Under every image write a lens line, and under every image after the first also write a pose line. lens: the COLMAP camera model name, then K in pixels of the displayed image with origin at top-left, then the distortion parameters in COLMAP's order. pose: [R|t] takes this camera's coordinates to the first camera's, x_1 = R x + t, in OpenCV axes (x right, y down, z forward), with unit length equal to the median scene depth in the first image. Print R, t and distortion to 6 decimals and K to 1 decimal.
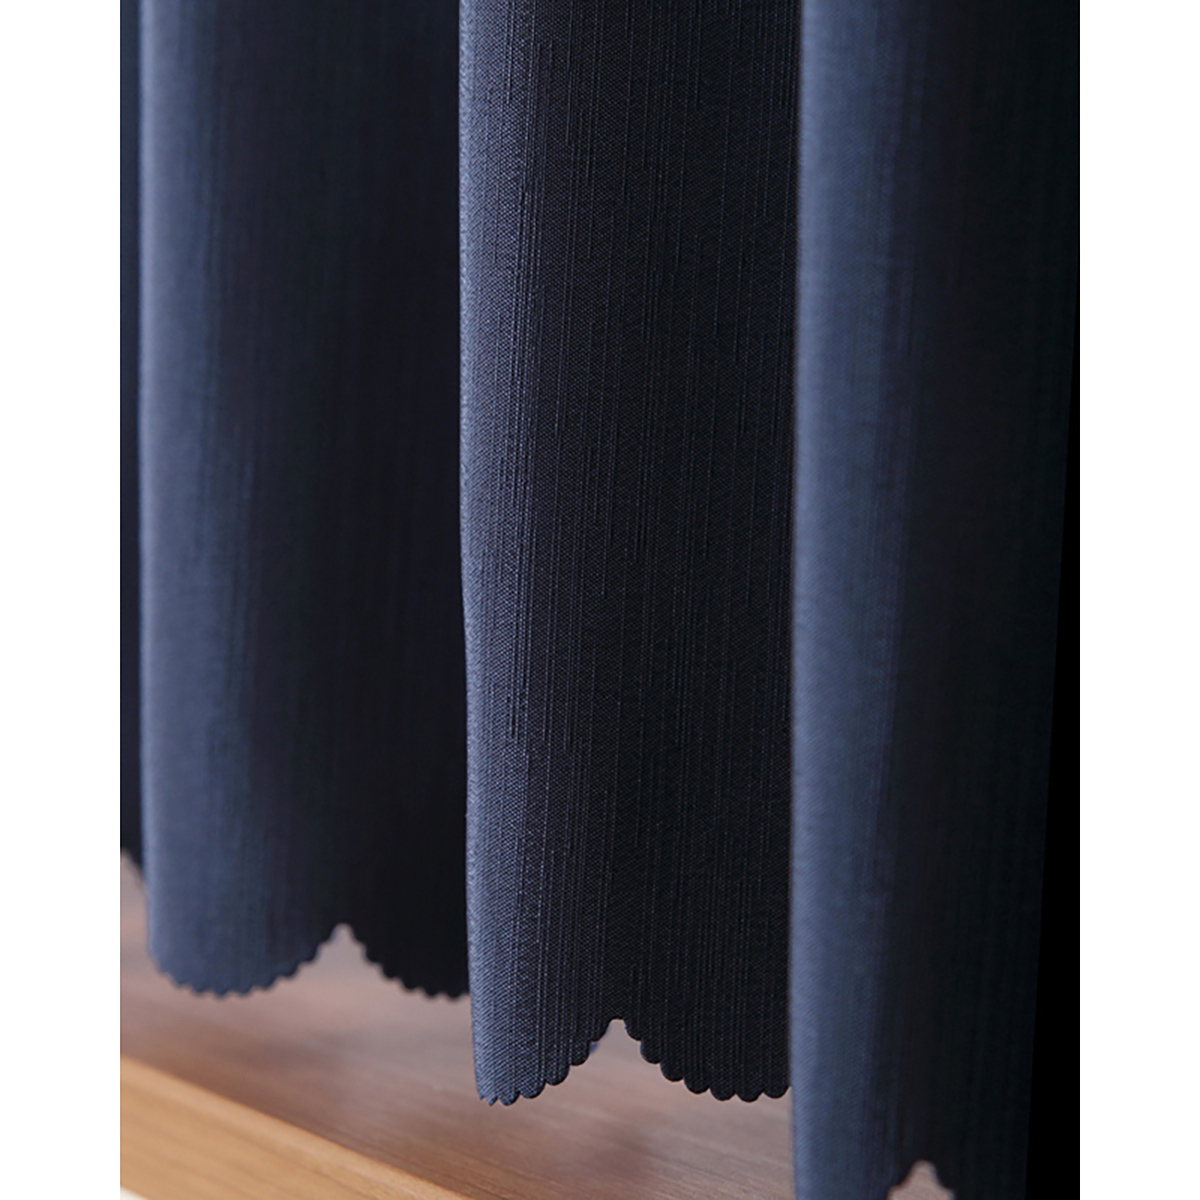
lens RADIAL K [[3129.1, 0, 600.0], [0, 3129.1, 600.0], [0, 0, 1]] dist [0.037130, 0.857973]
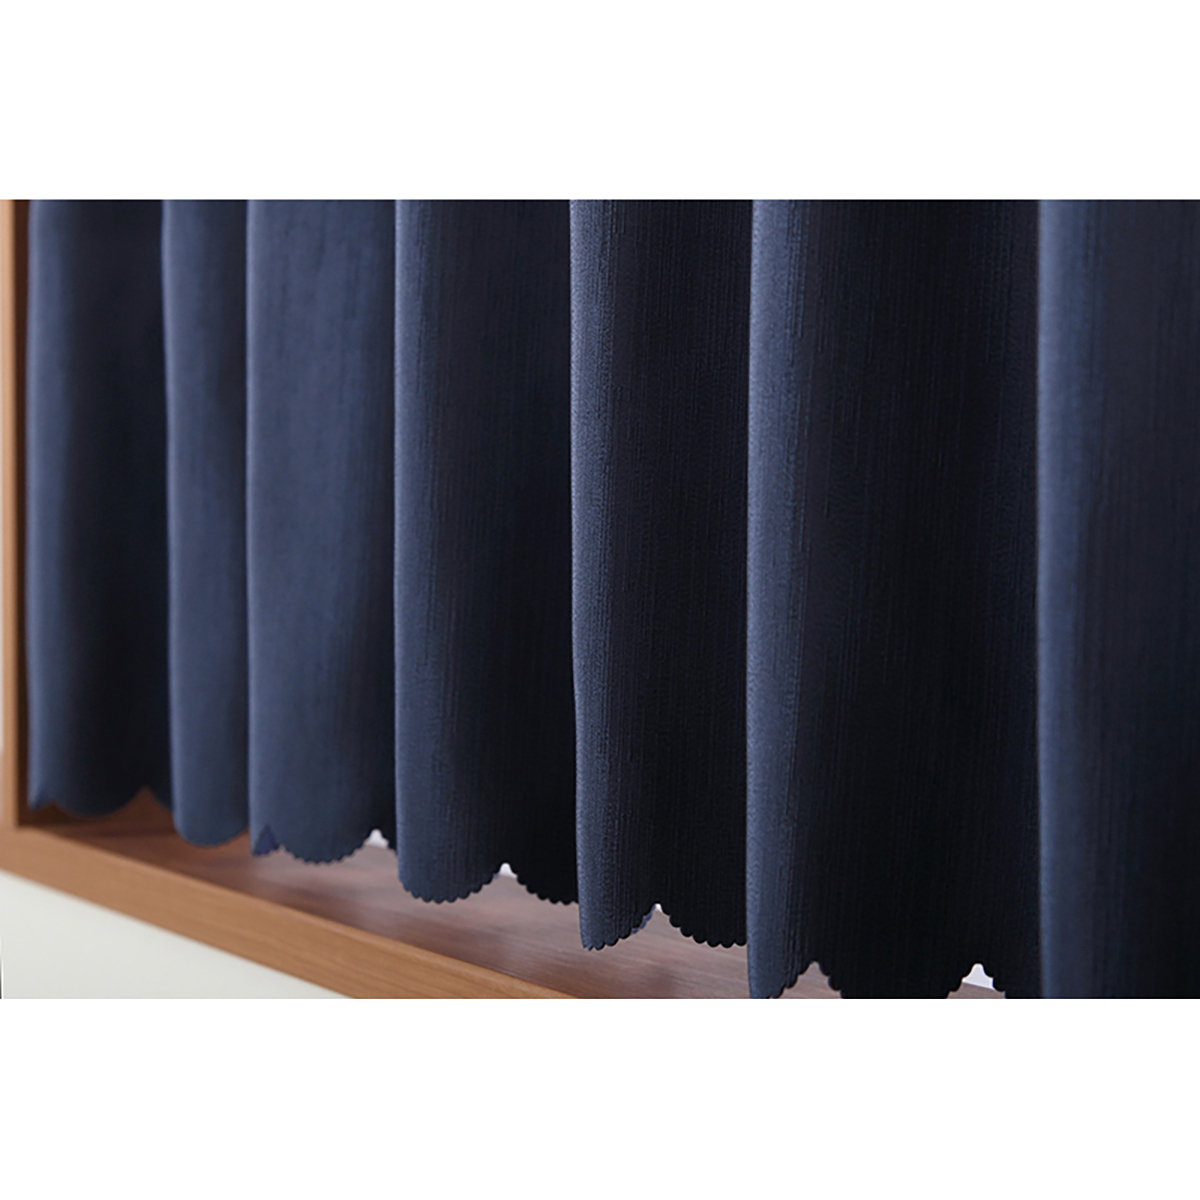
lens RADIAL K [[3318.3, 0, 600.0], [0, 3318.3, 600.0], [0, 0, 1]] dist [0.011188, -0.204698]
pose [[0.999969, -0.004253, -0.006568, -0.014704], [0.003829, 0.997986, -0.063313, 0.077774], [0.006824, 0.063286, 0.997972, -0.995808]]
